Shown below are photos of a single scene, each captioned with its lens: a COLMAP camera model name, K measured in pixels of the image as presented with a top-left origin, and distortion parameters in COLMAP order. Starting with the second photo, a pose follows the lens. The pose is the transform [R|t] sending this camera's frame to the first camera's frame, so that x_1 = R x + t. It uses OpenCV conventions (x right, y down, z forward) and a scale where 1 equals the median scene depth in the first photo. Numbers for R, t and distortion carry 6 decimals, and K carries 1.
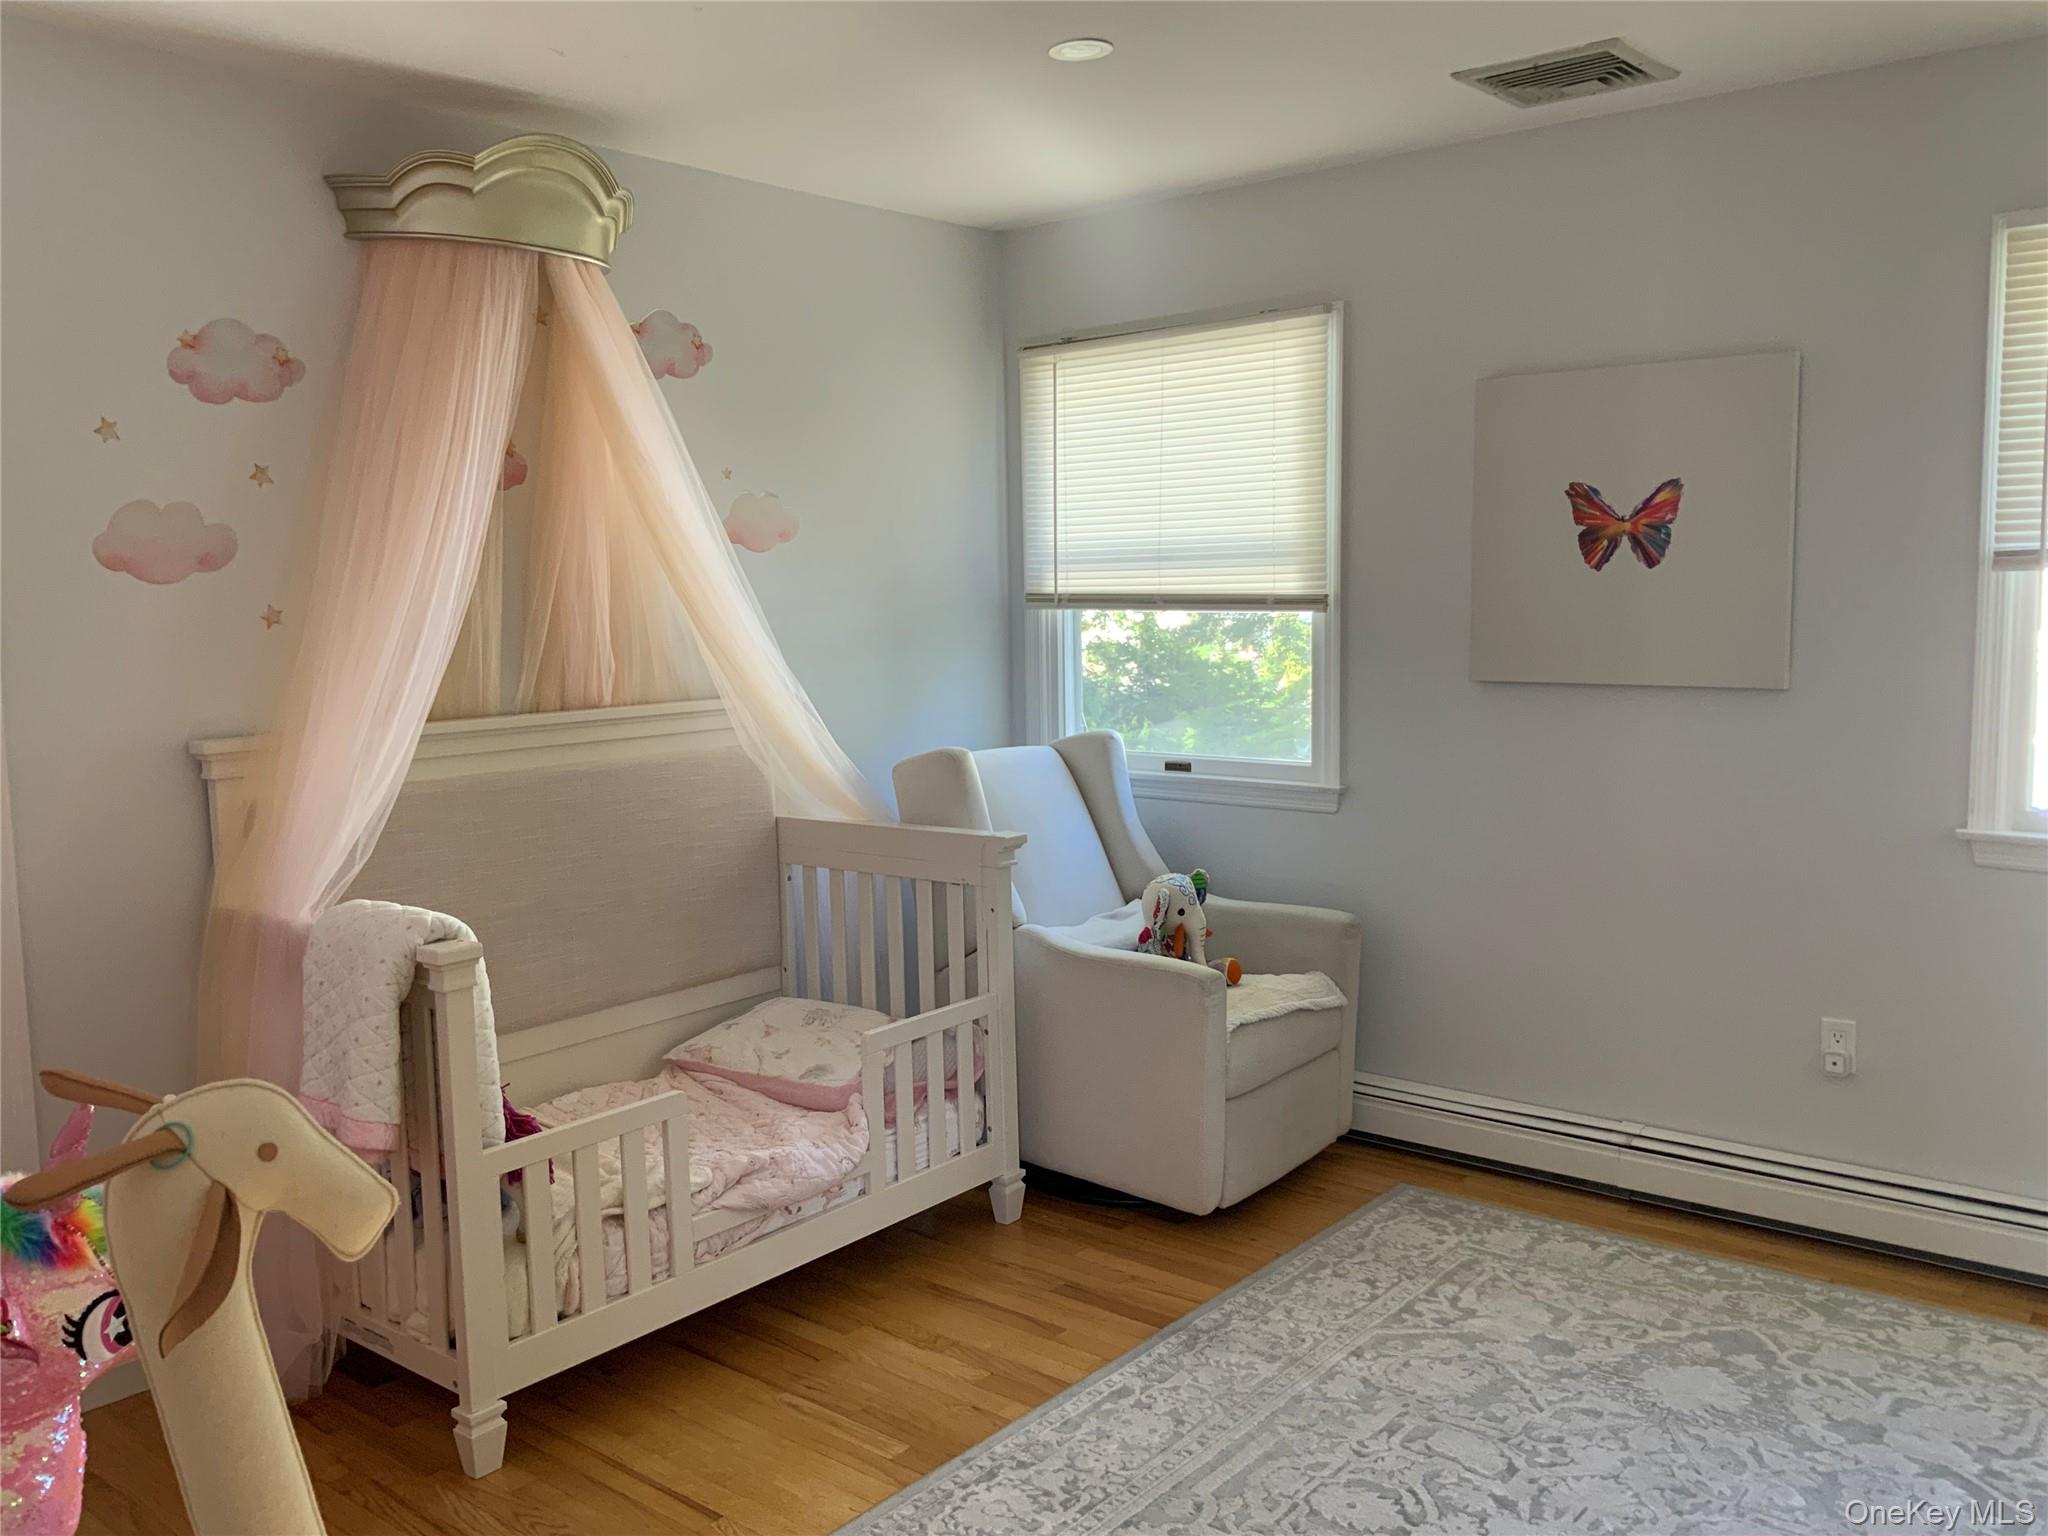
lens RADIAL K [[1677.4, 0, 1019.0], [0, 1677.4, 773.5], [0, 0, 1]] dist [-0.002352, -0.042931]
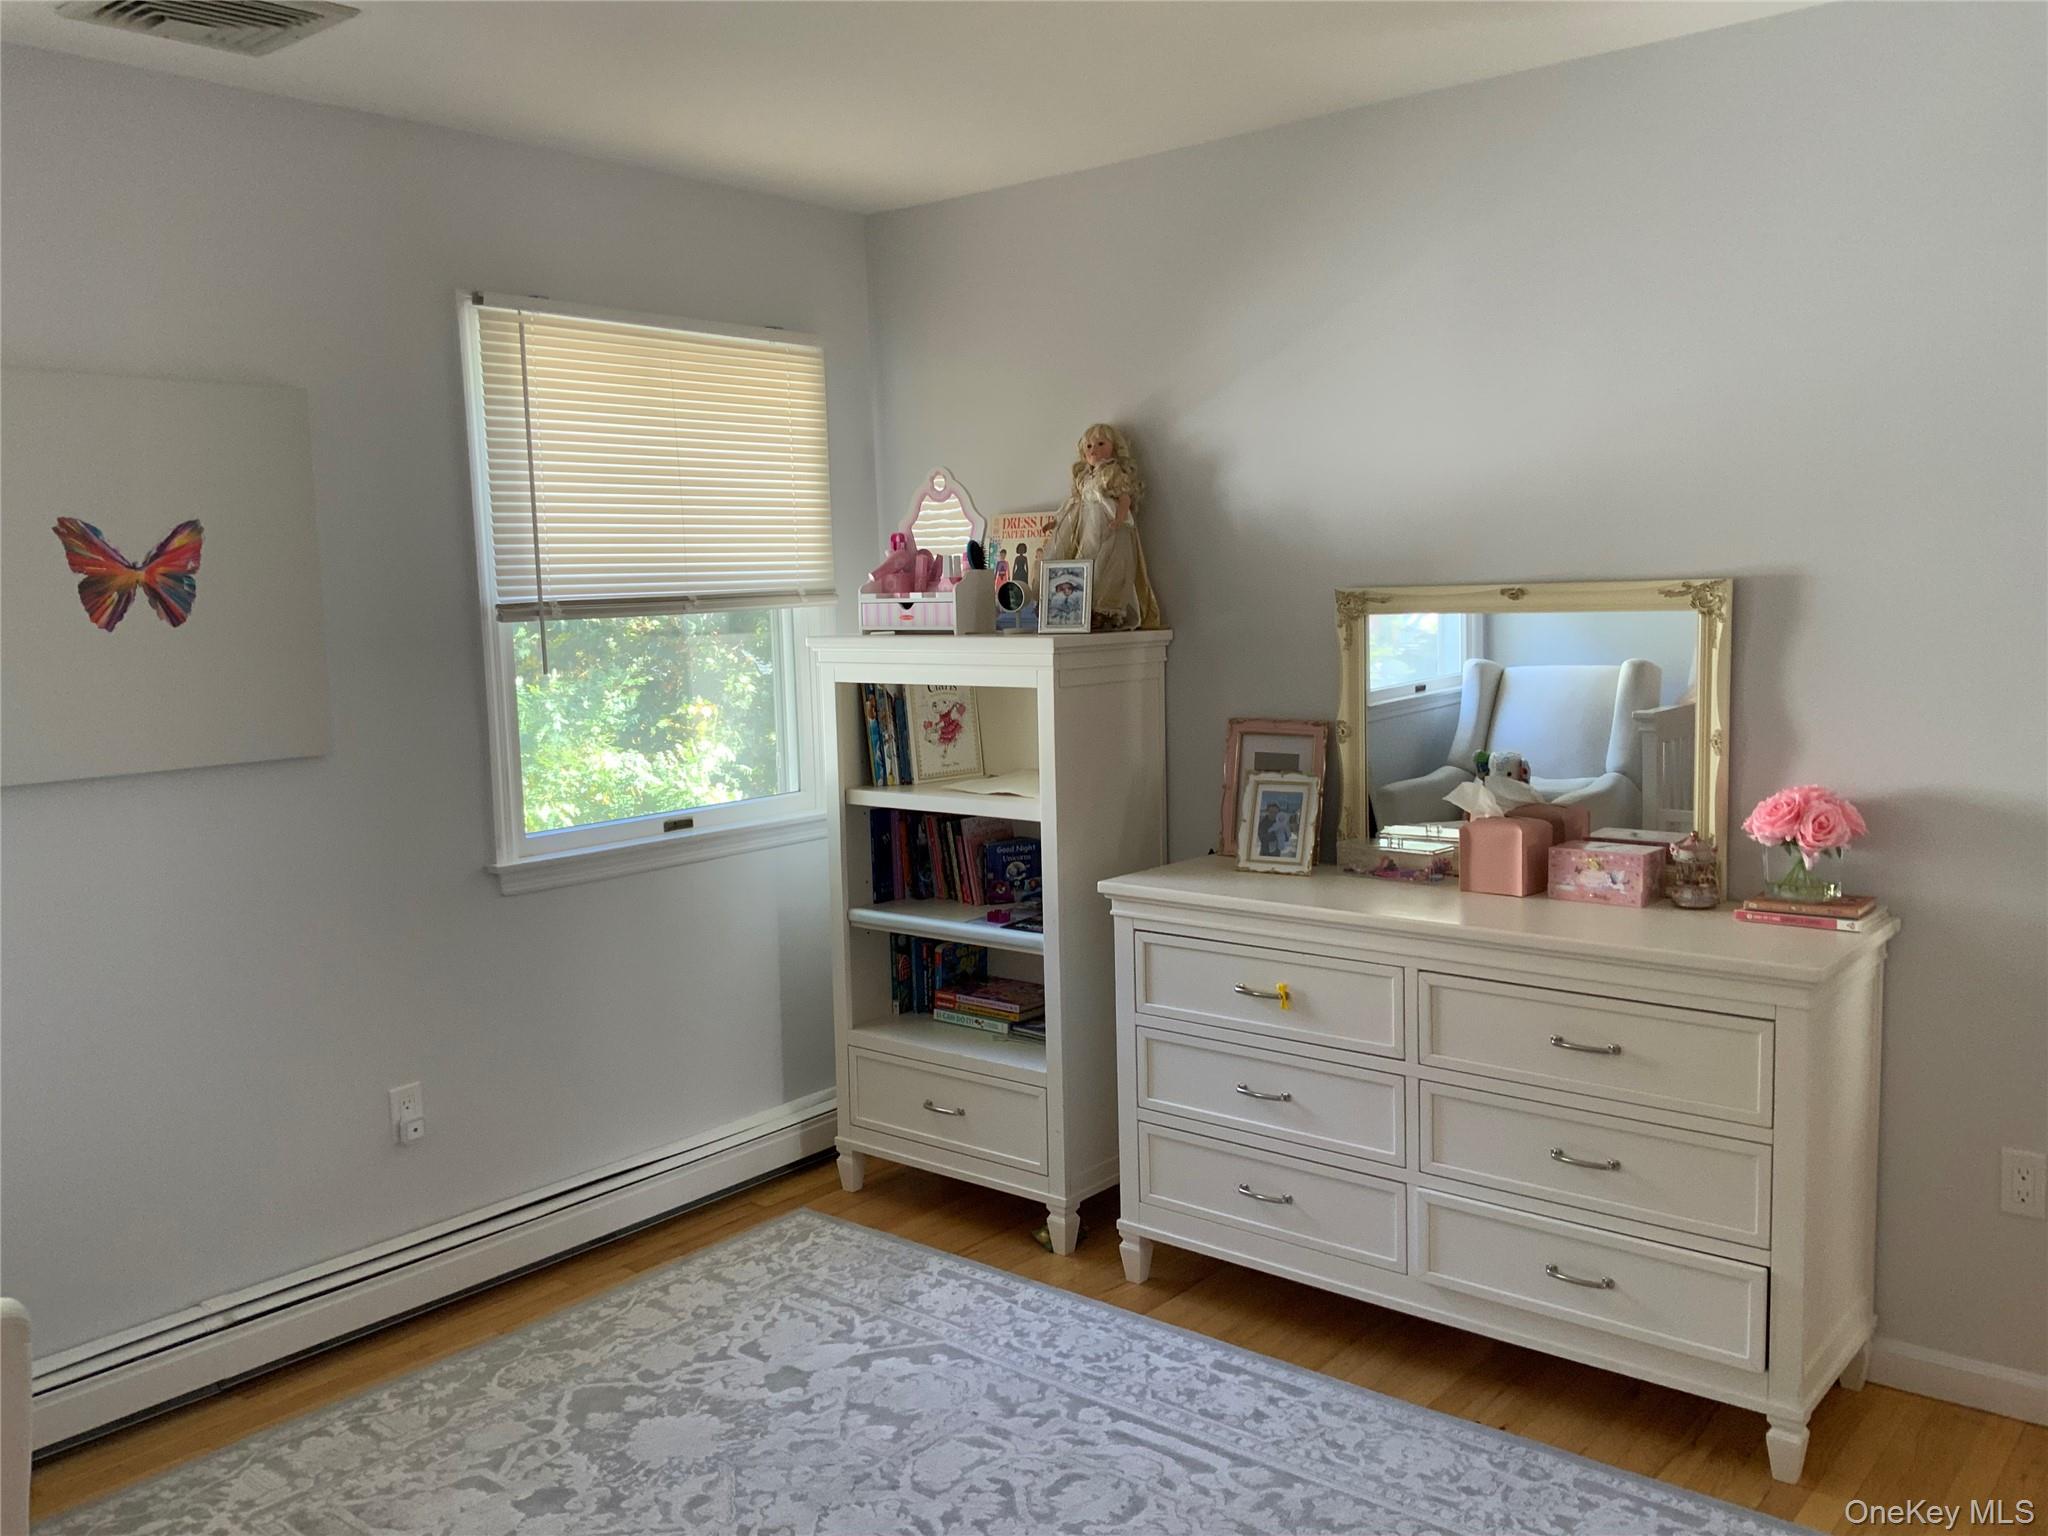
lens RADIAL K [[1677.4, 0, 1019.9], [0, 1677.4, 766.1], [0, 0, 1]] dist [-0.002352, -0.042931]
pose [[-0.004559, -0.090117, 0.995921, -0.457567], [0.138379, 0.986293, 0.089879, -0.072962], [-0.990369, 0.138224, 0.007974, 0.604672]]
